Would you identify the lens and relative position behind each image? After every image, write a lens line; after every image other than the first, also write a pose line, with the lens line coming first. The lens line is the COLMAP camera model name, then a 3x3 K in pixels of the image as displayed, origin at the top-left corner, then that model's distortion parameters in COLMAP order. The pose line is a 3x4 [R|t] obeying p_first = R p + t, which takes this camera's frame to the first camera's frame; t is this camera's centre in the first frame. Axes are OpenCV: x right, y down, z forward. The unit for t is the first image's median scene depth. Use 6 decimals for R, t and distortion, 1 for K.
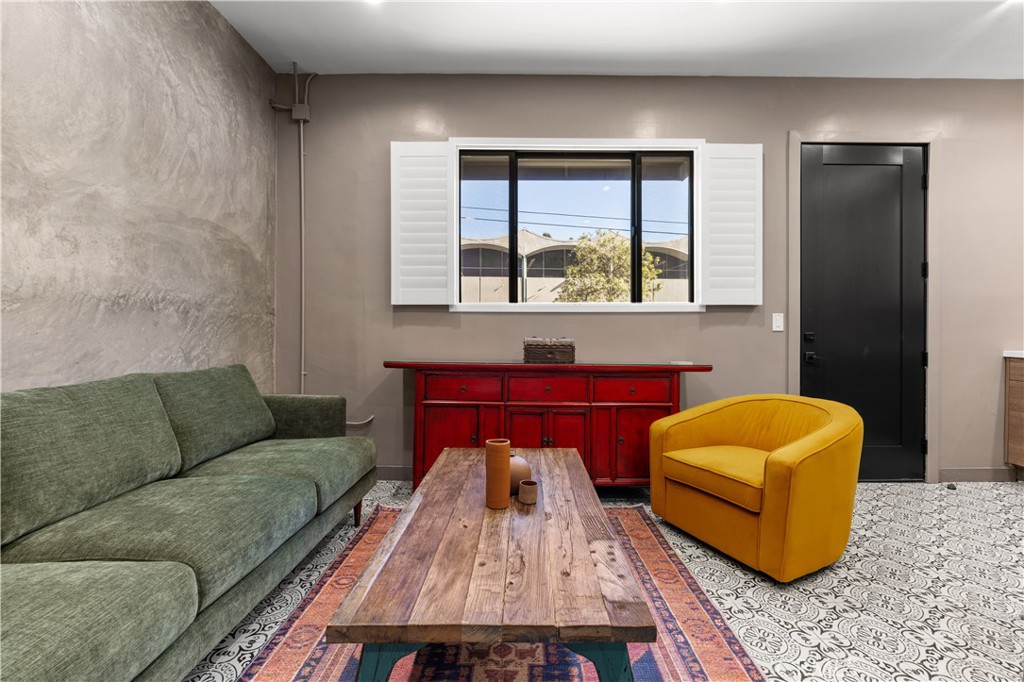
lens RADIAL K [[431.8, 0, 519.0], [0, 431.8, 339.8], [0, 0, 1]] dist [-0.009931, -0.000034]
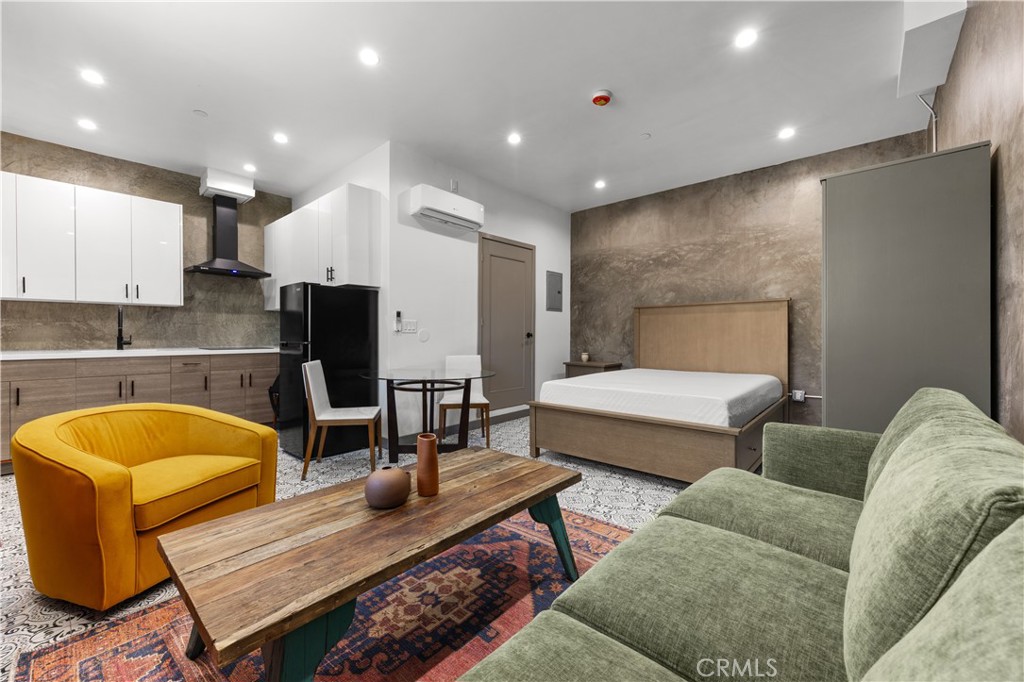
lens RADIAL K [[400.8, 0, 513.0], [0, 400.8, 337.2], [0, 0, 1]] dist [0.000463, 0.000065]
pose [[-0.758167, -0.006007, 0.652033, -0.604162], [0.012350, 0.999646, 0.023569, -0.030624], [-0.651944, 0.025922, -0.757824, 1.101645]]
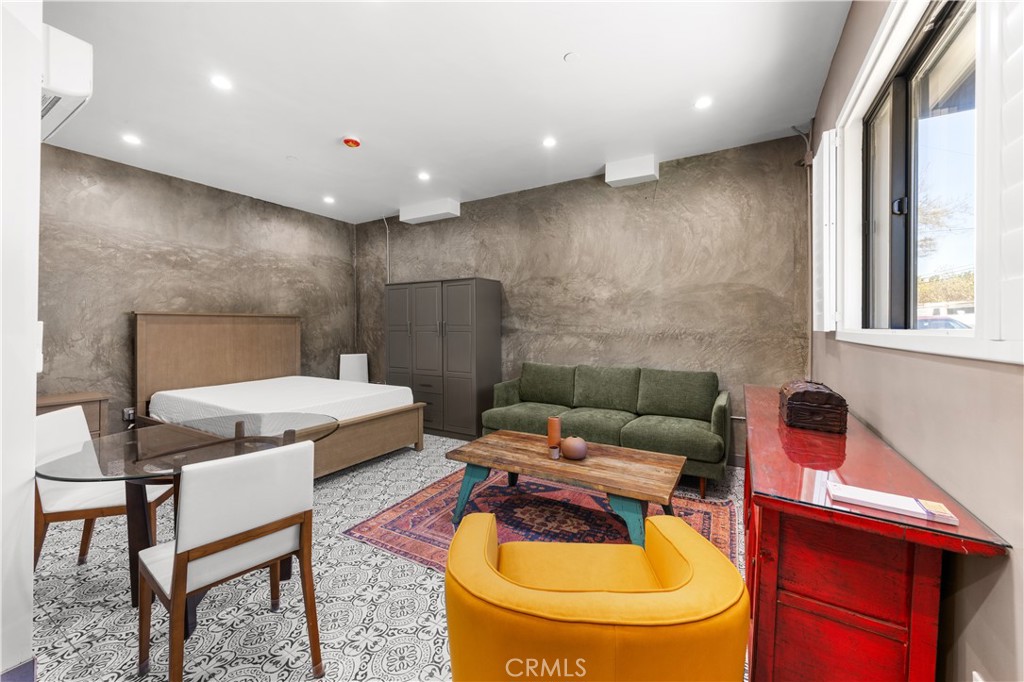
lens RADIAL K [[400.8, 0, 500.1], [0, 400.8, 325.0], [0, 0, 1]] dist [0.000463, 0.000065]
pose [[-0.516219, -0.004241, -0.856446, 1.084226], [-0.014013, 0.999896, 0.003495, -0.116730], [0.856342, 0.013806, -0.516224, 1.138187]]
